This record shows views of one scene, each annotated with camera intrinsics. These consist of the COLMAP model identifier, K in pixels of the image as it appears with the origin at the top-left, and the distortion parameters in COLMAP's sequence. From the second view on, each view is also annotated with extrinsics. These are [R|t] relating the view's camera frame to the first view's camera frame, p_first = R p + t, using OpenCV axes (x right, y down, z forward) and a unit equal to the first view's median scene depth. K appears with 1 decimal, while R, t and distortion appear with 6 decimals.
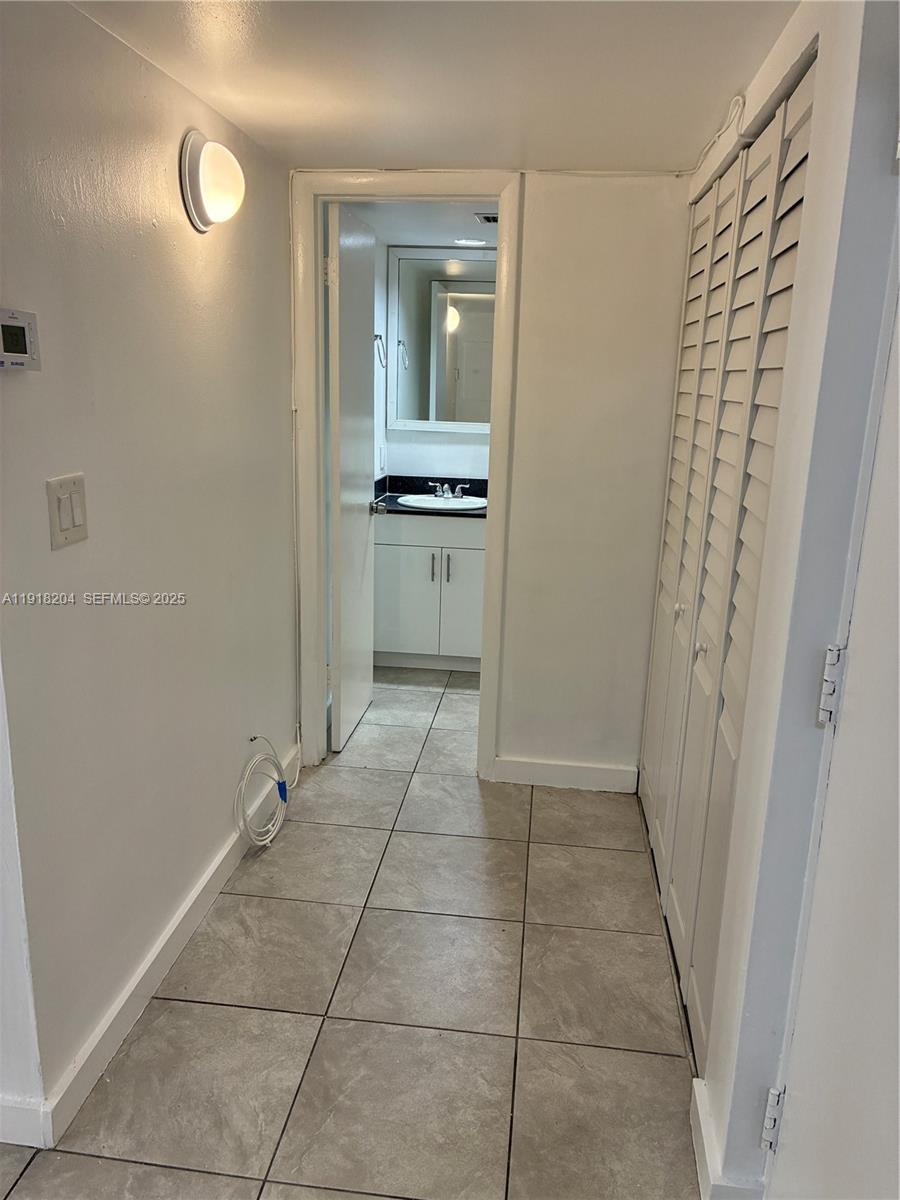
lens RADIAL K [[905.6, 0, 450.0], [0, 905.6, 600.0], [0, 0, 1]] dist [0.060379, -0.079626]
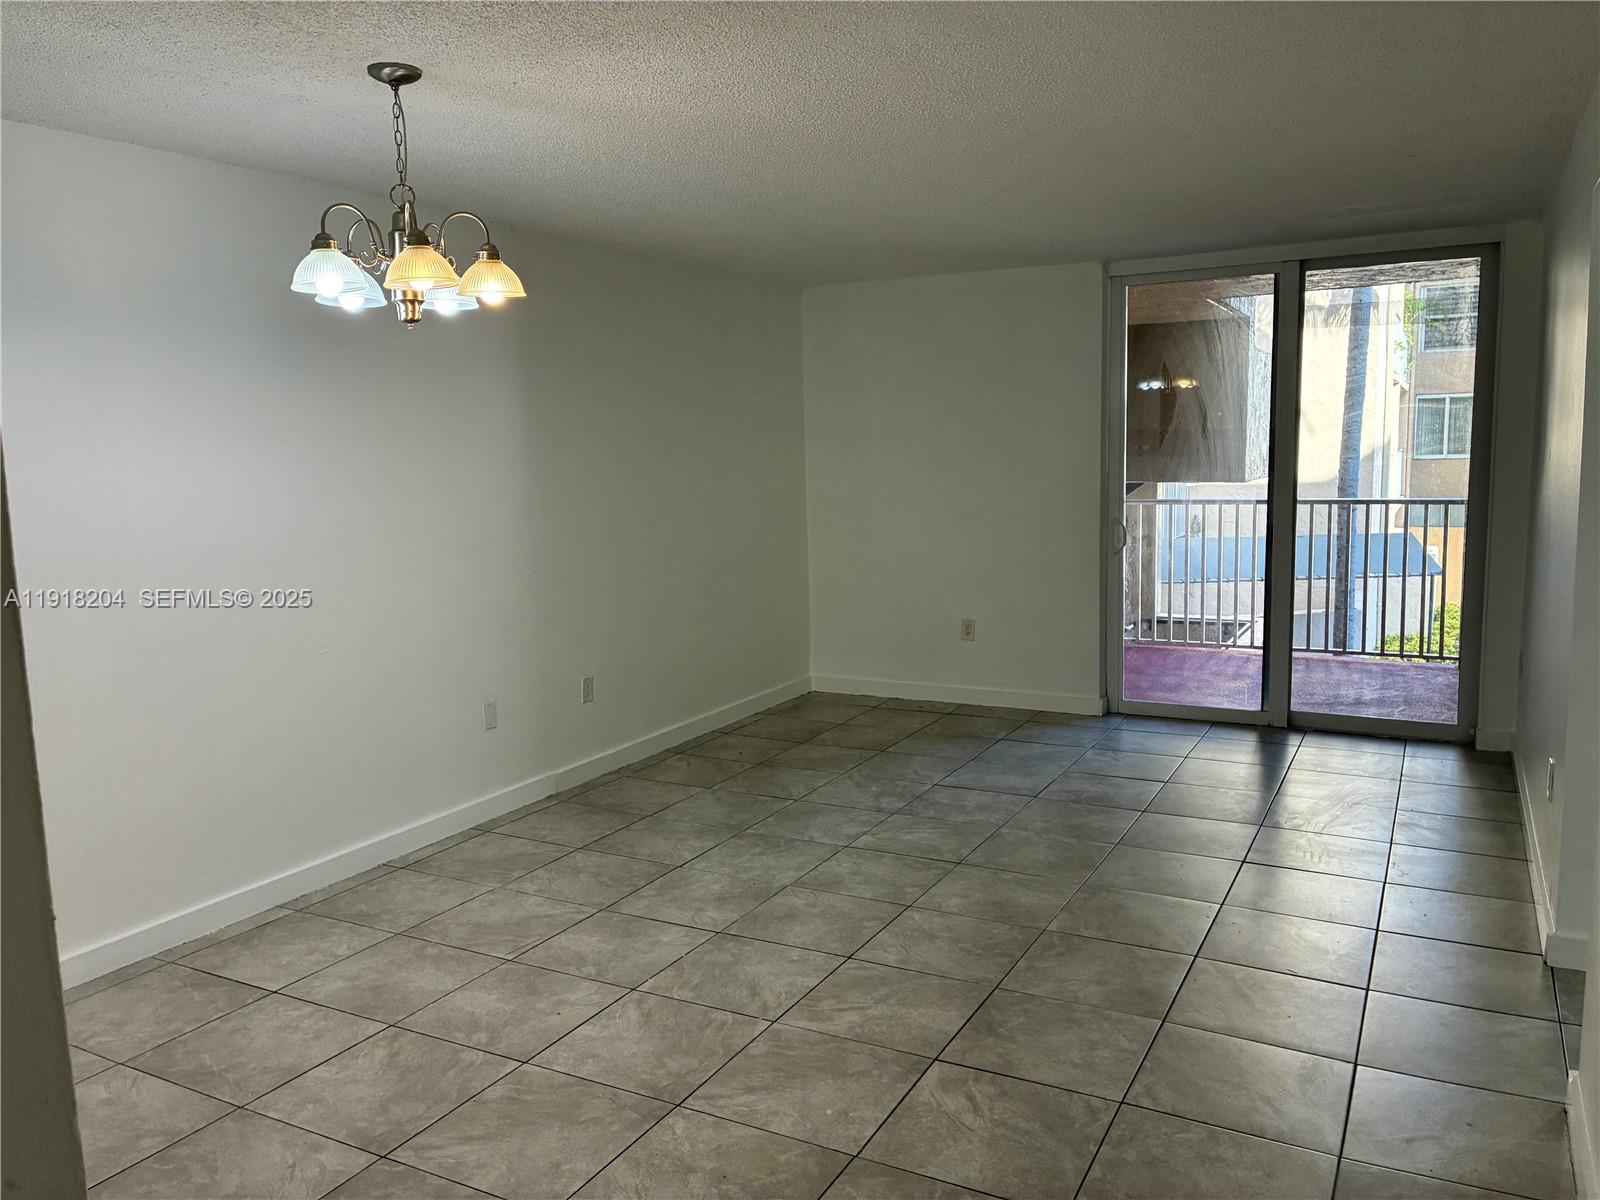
lens RADIAL K [[1207.5, 0, 800.0], [0, 1207.5, 600.0], [0, 0, 1]] dist [0.060379, -0.079626]
pose [[0.927020, -0.015162, -0.374706, 0.054743], [-0.031275, 0.992576, -0.117538, 0.036484], [0.373706, 0.120679, 0.919663, -0.147263]]
